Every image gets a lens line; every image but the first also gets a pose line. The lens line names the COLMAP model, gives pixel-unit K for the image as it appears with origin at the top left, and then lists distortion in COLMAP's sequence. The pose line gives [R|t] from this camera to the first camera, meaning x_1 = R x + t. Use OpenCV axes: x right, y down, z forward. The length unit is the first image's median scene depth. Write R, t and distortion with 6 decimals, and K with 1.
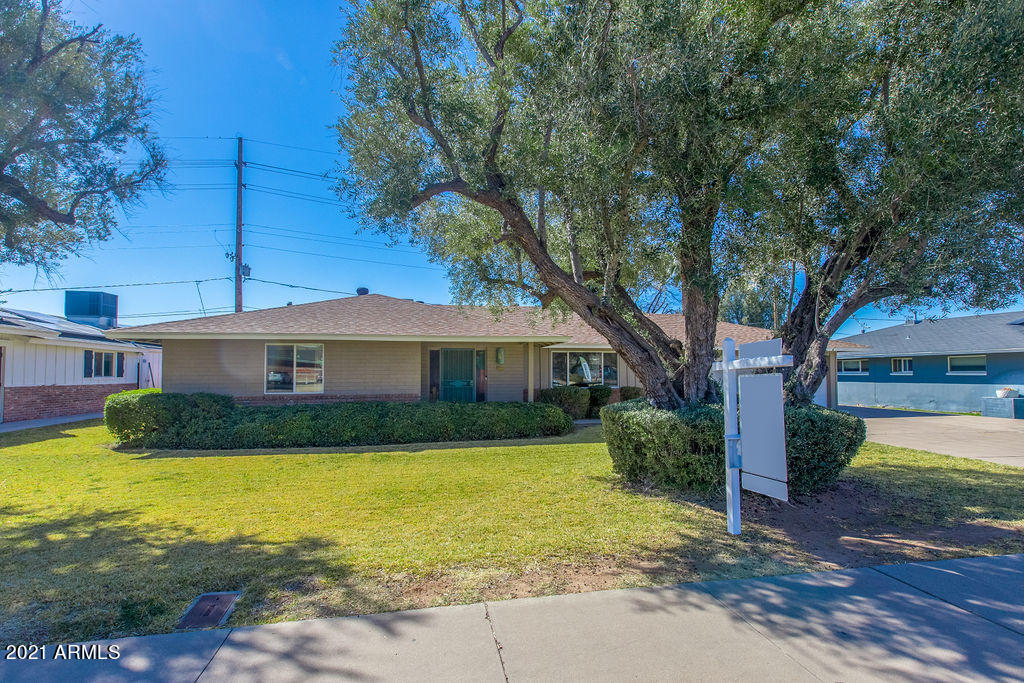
lens RADIAL K [[470.2, 0, 510.9], [0, 470.2, 358.2], [0, 0, 1]] dist [0.002564, -0.000384]
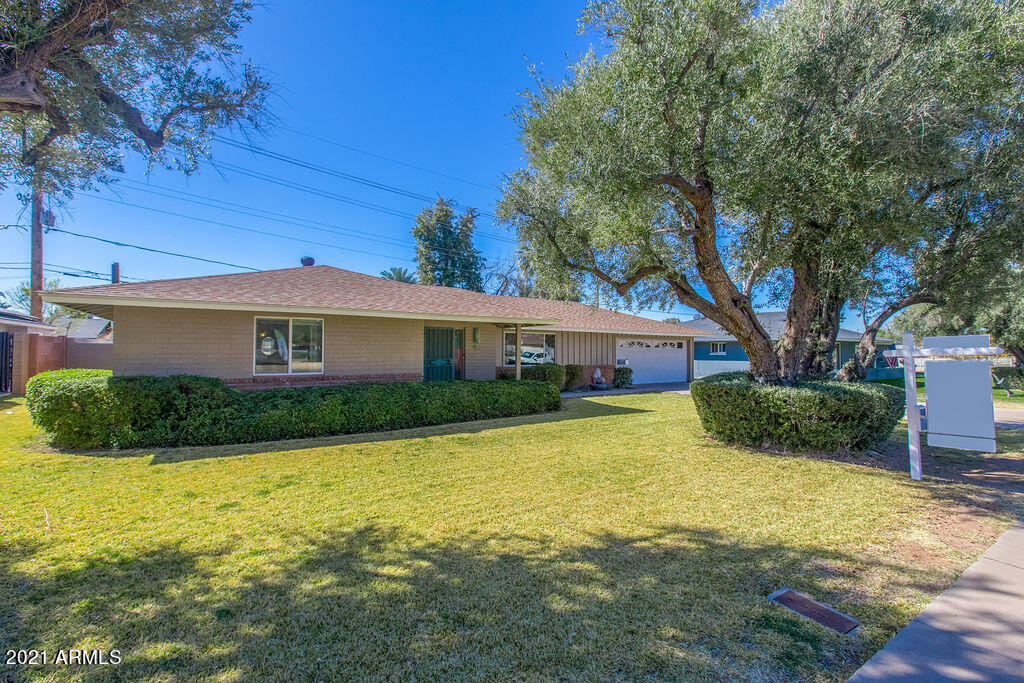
lens RADIAL K [[434.5, 0, 512.0], [0, 434.5, 341.5], [0, 0, 1]] dist [0.002857, -0.000183]
pose [[0.932949, 0.016314, 0.359639, -0.950404], [-0.020499, 0.999759, 0.007826, -0.002157], [-0.359424, -0.014674, 0.933059, 0.252433]]
